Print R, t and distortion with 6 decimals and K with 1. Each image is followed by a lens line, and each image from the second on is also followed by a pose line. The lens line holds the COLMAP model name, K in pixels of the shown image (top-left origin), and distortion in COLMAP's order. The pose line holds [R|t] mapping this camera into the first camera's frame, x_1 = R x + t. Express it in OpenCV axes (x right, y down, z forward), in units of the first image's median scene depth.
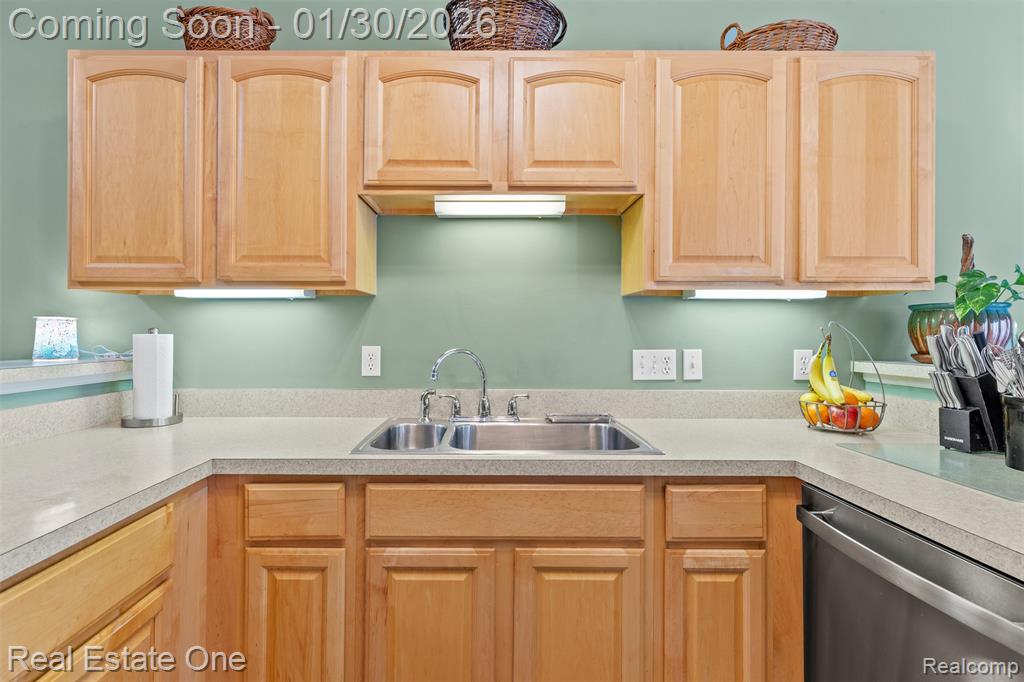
lens RADIAL K [[496.4, 0, 508.6], [0, 496.4, 332.0], [0, 0, 1]] dist [-0.000638, 0.000418]
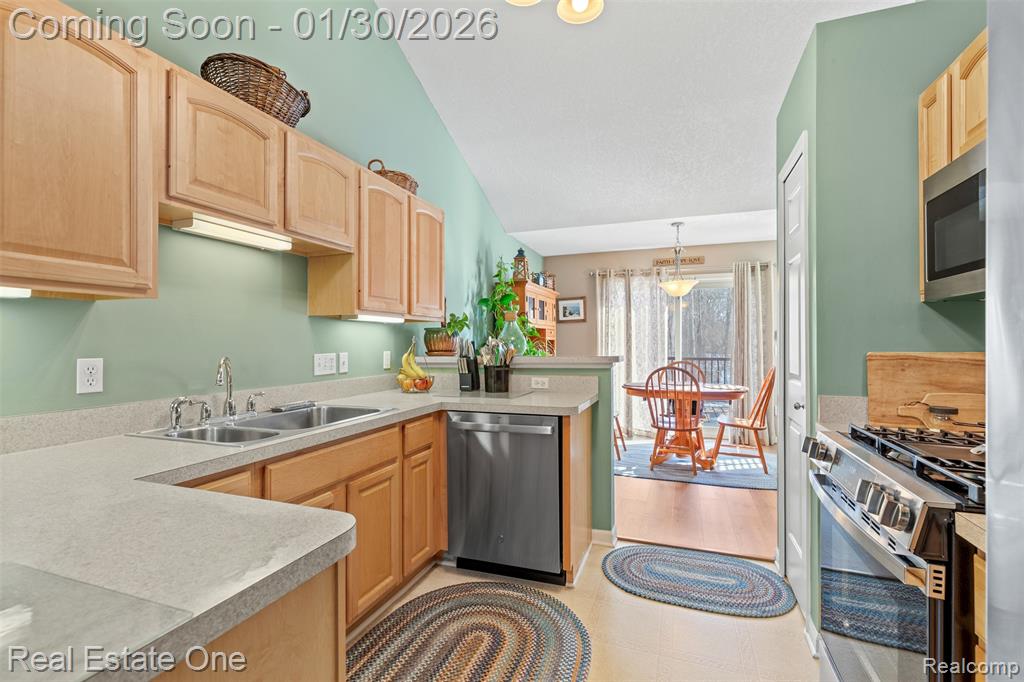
lens RADIAL K [[463.6, 0, 527.5], [0, 463.6, 339.9], [0, 0, 1]] dist [0.005534, -0.000202]
pose [[0.313627, 0.001572, 0.949545, -0.861048], [-0.005182, 0.999987, 0.000056, -0.007933], [-0.949532, -0.004938, 0.313631, 0.018201]]
